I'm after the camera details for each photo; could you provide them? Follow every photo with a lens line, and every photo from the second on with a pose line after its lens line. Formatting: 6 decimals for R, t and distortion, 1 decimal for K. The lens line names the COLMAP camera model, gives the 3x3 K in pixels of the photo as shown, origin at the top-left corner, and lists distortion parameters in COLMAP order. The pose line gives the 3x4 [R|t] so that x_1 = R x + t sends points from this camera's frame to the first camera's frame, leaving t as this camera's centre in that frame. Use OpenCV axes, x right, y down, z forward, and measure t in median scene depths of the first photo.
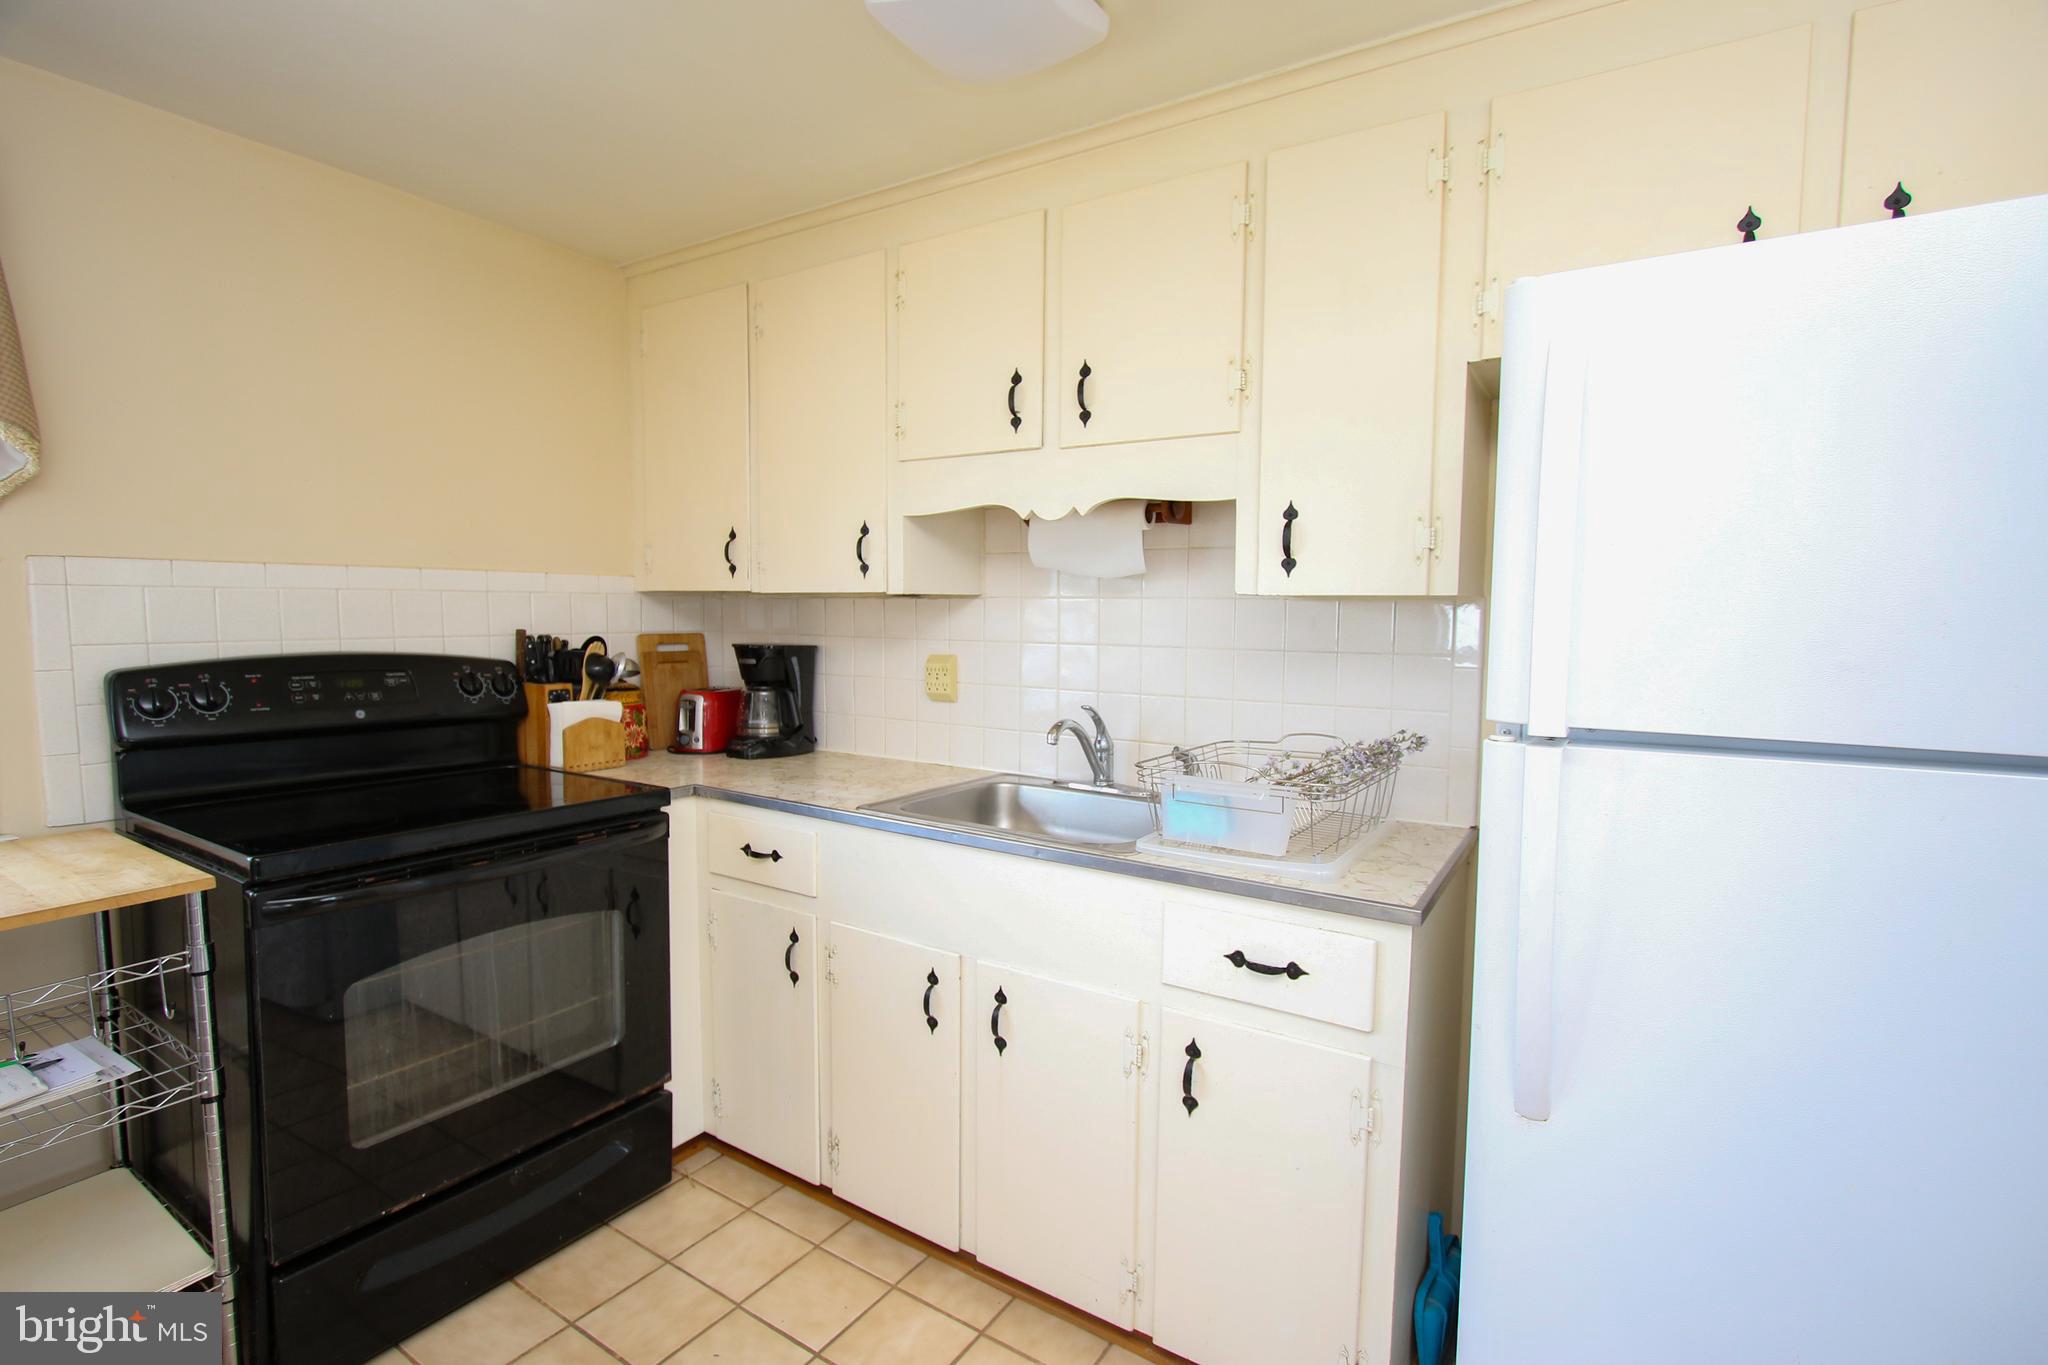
lens RADIAL K [[960.0, 0, 1012.8], [0, 960.0, 688.5], [0, 0, 1]] dist [-0.016272, 0.001478]
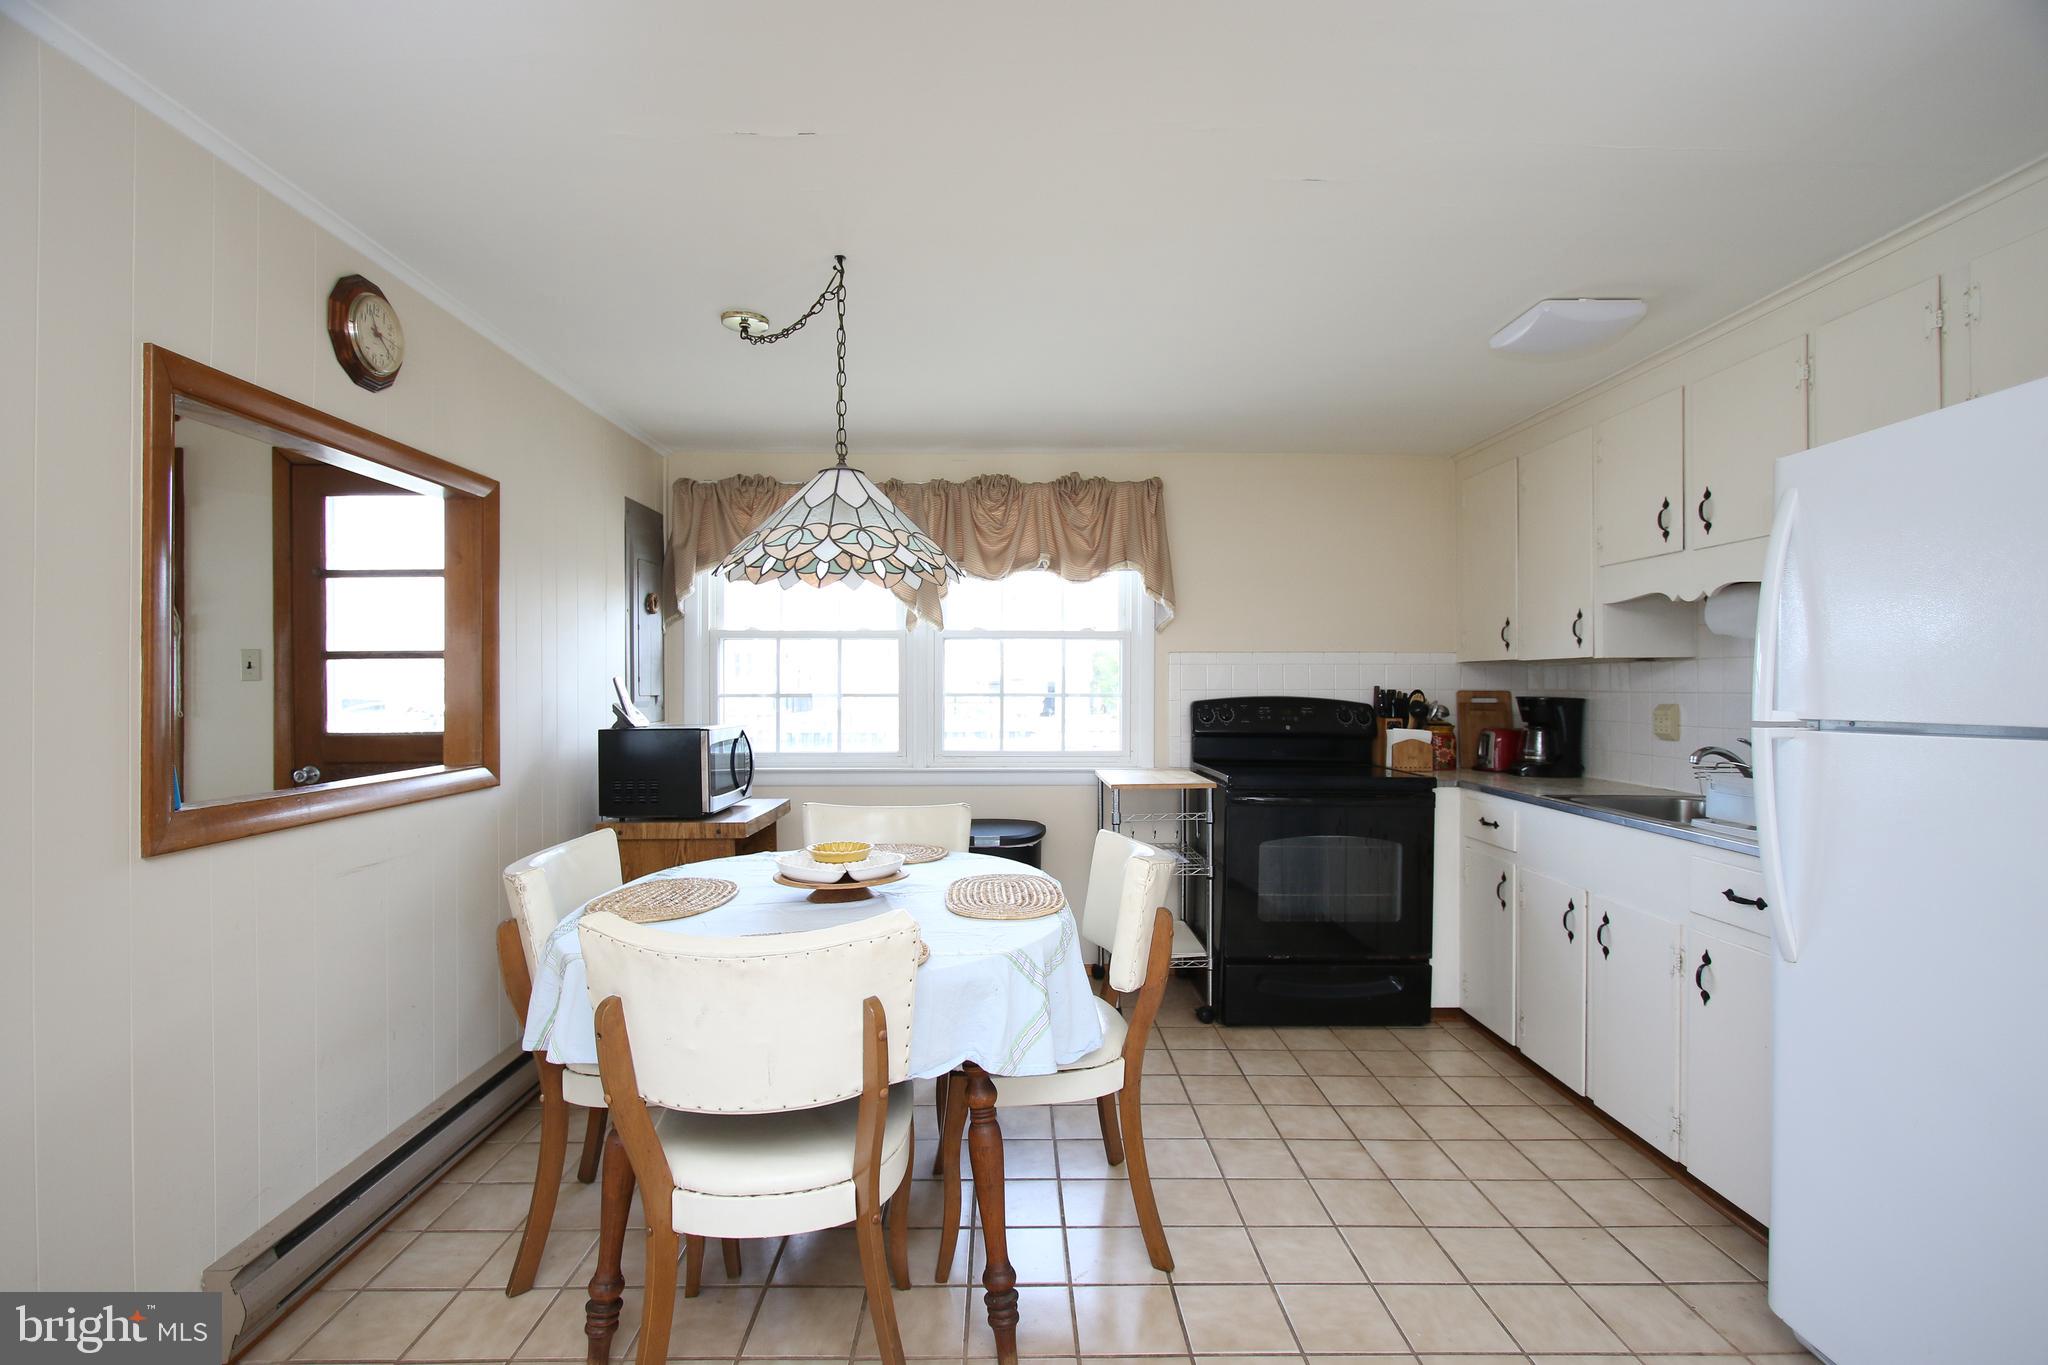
lens RADIAL K [[938.9, 0, 1016.4], [0, 938.9, 689.5], [0, 0, 1]] dist [-0.014612, 0.001003]
pose [[0.560081, -0.005221, -0.828422, 0.571497], [-0.064774, 0.996643, -0.050073, 0.078425], [0.825902, 0.081705, 0.557862, -0.515371]]
